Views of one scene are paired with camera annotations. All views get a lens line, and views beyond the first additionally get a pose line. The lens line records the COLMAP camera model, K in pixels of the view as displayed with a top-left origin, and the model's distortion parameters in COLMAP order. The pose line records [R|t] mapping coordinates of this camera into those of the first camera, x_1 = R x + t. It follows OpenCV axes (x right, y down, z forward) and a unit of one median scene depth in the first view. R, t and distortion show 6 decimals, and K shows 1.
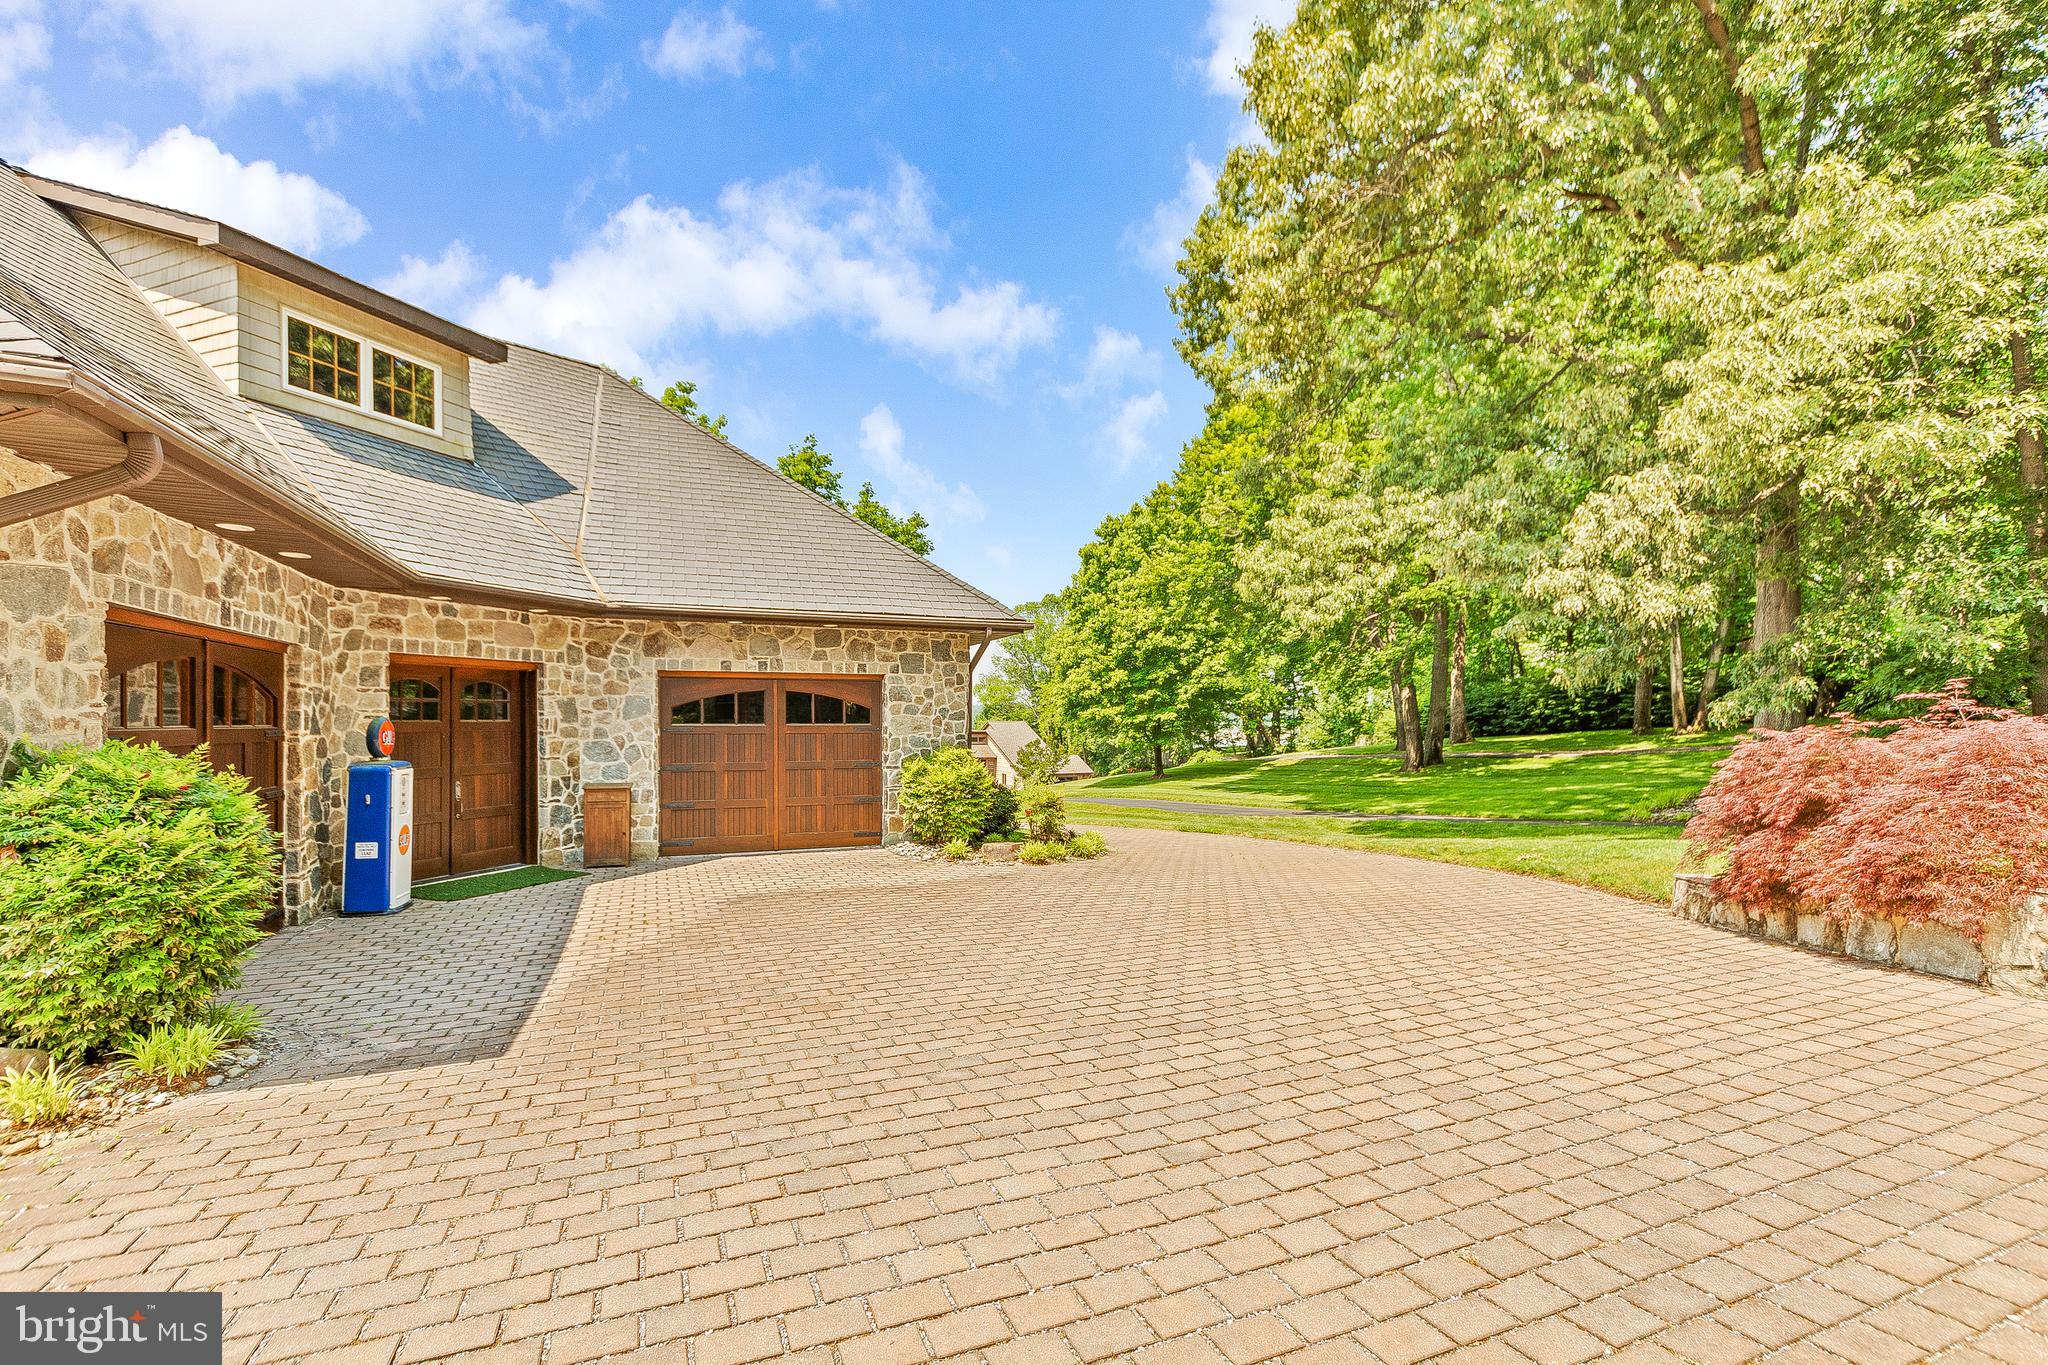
lens RADIAL K [[996.2, 0, 1020.1], [0, 996.2, 709.7], [0, 0, 1]] dist [-0.004583, 0.000025]
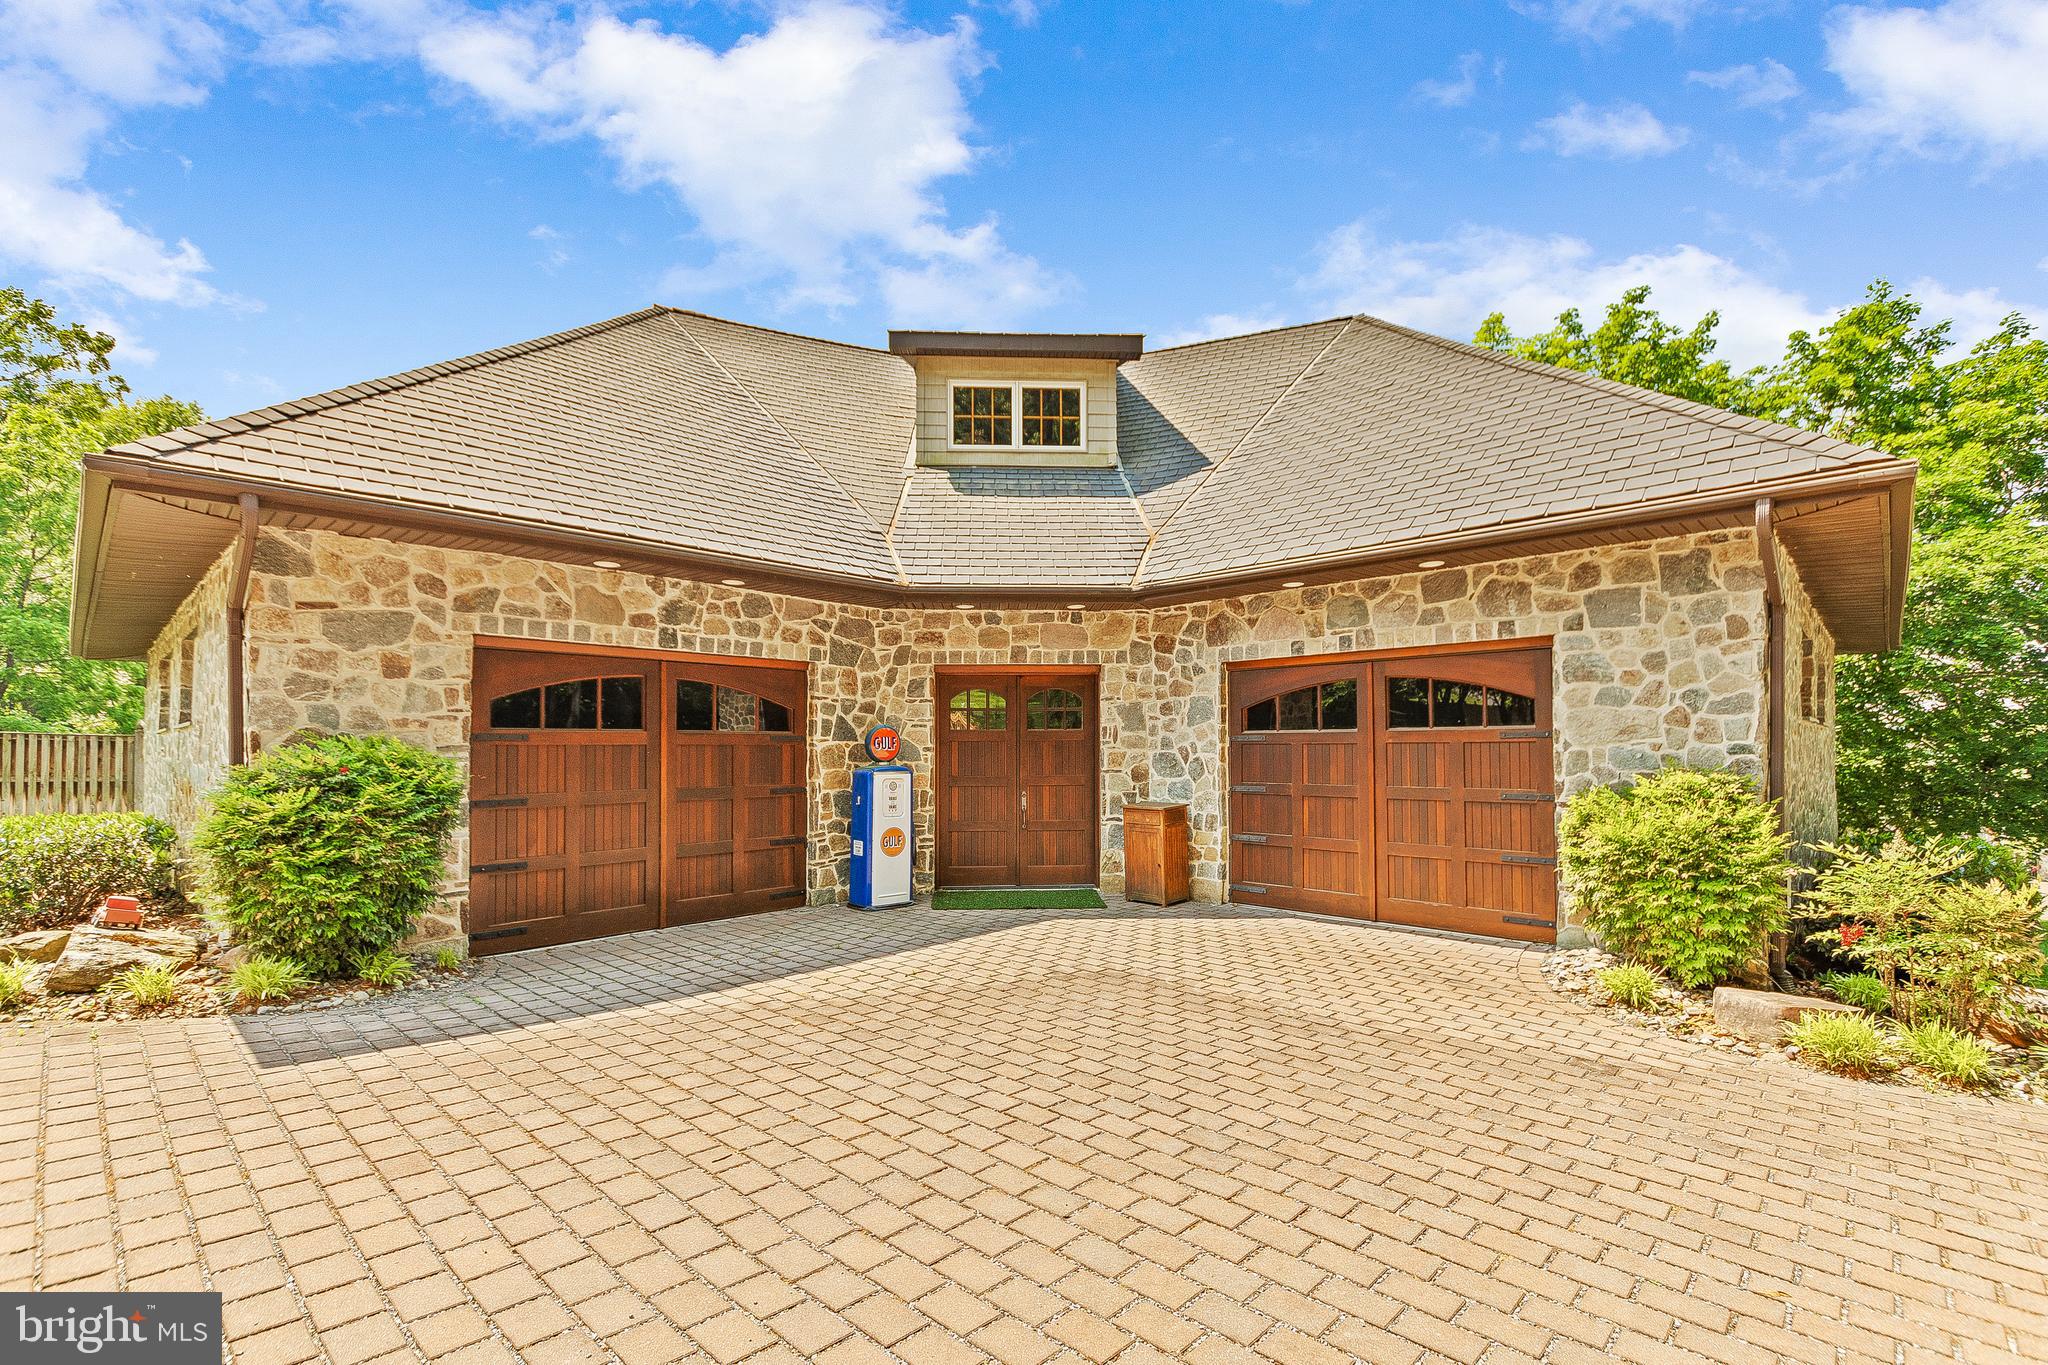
lens RADIAL K [[907.3, 0, 1037.5], [0, 907.3, 723.9], [0, 0, 1]] dist [0.010677, -0.000098]
pose [[0.372446, -0.029229, -0.927593, 0.244389], [0.010624, 0.999573, -0.027231, 0.026806], [0.927993, 0.000288, 0.372598, 0.604856]]
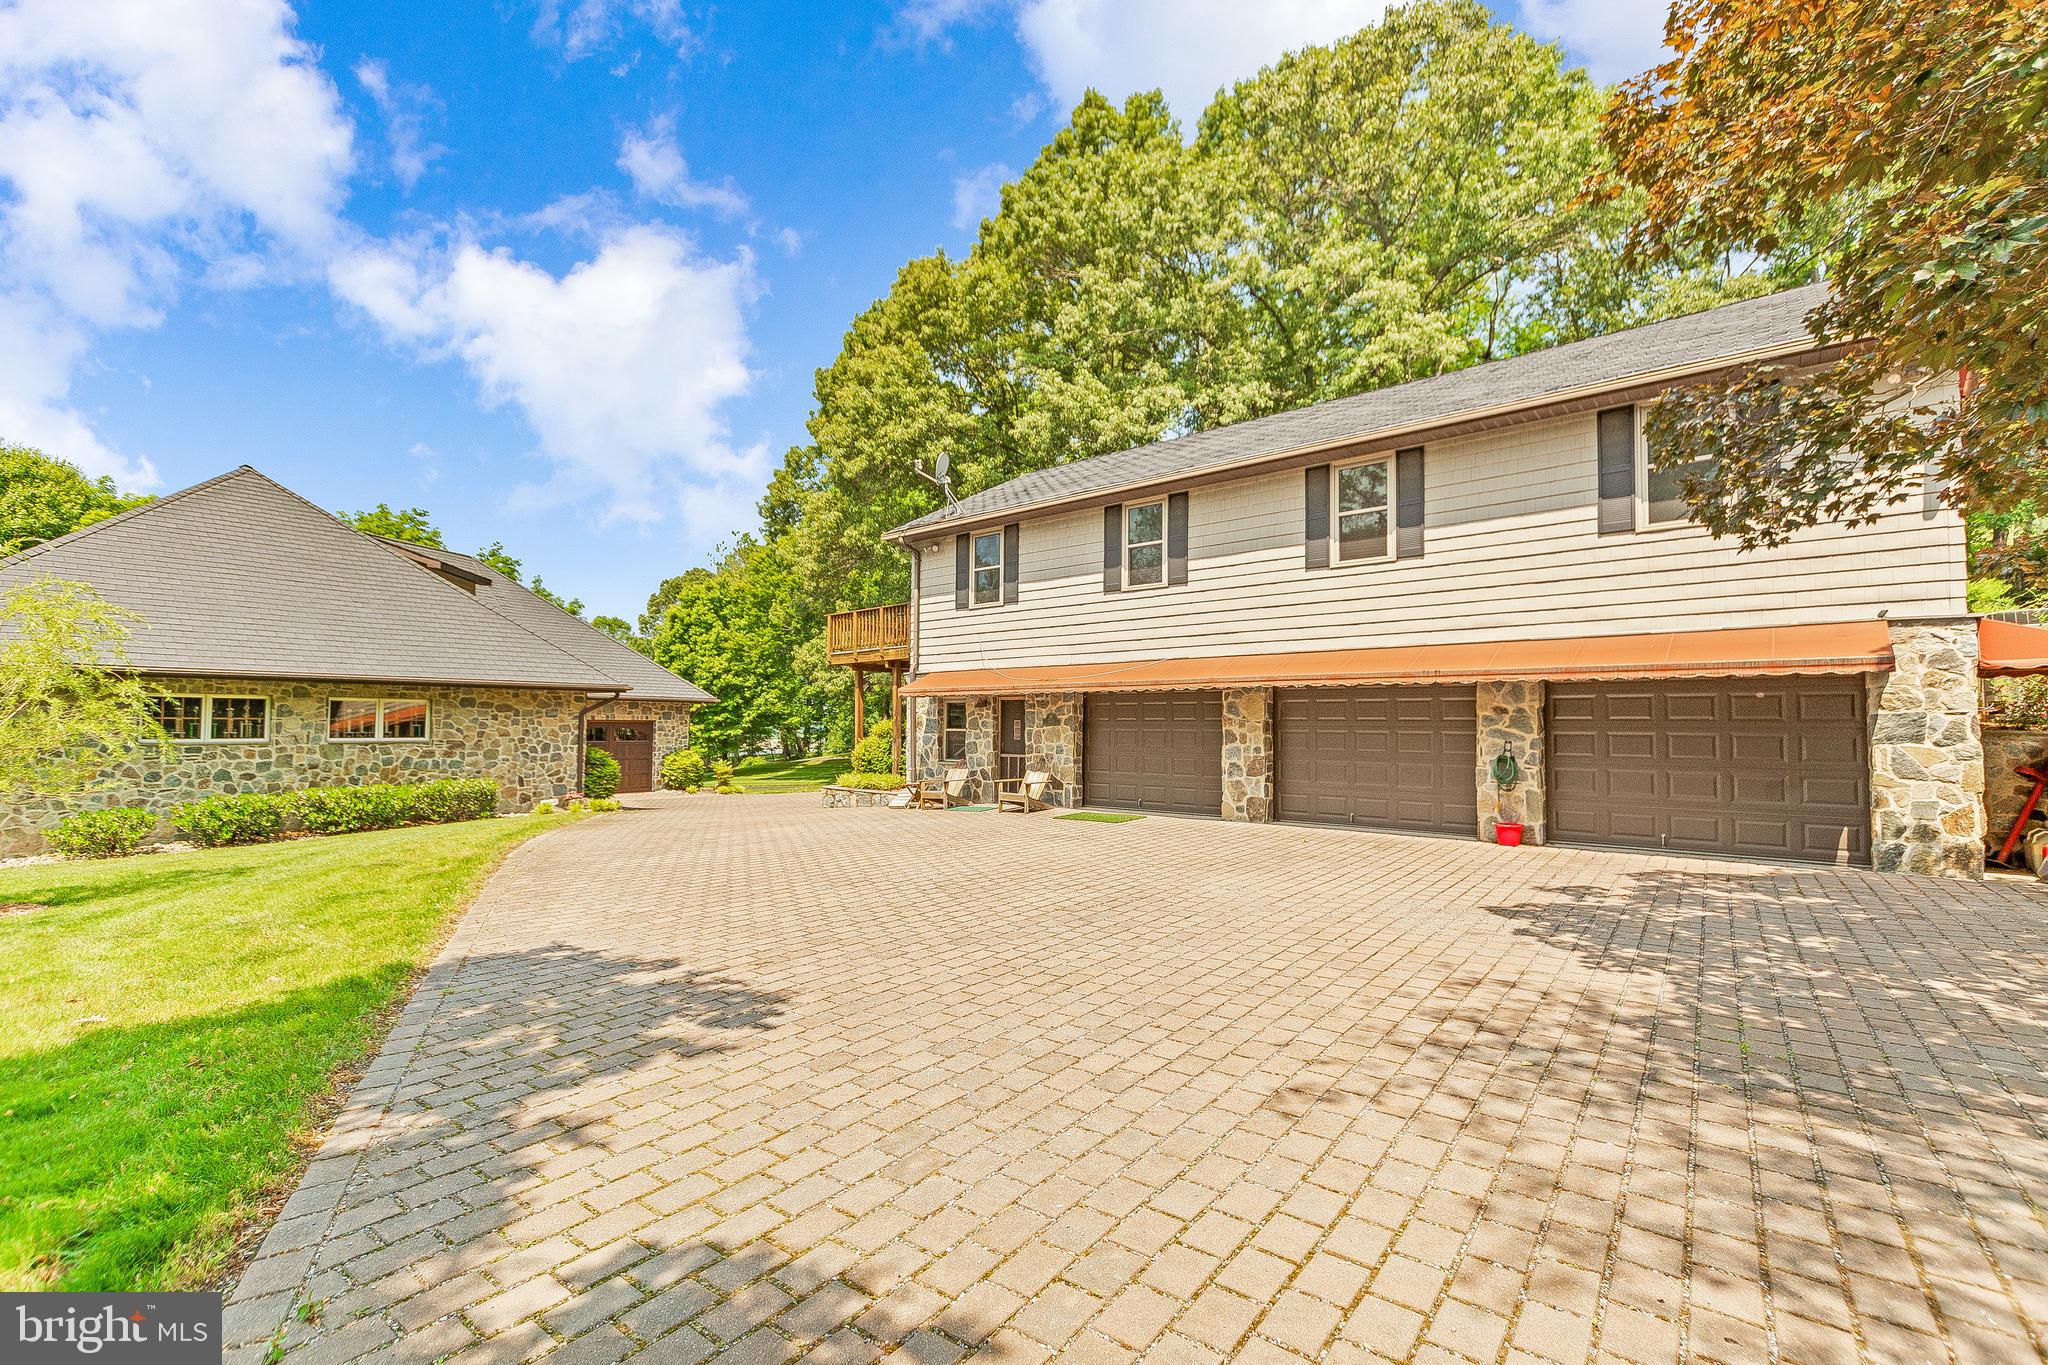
lens RADIAL K [[907.3, 0, 1019.6], [0, 907.3, 692.6], [0, 0, 1]] dist [0.010677, -0.000098]
pose [[0.884766, 0.019258, 0.465637, -0.423889], [-0.004592, 0.999458, -0.032610, -0.038298], [-0.466013, 0.026714, 0.884375, -1.519200]]
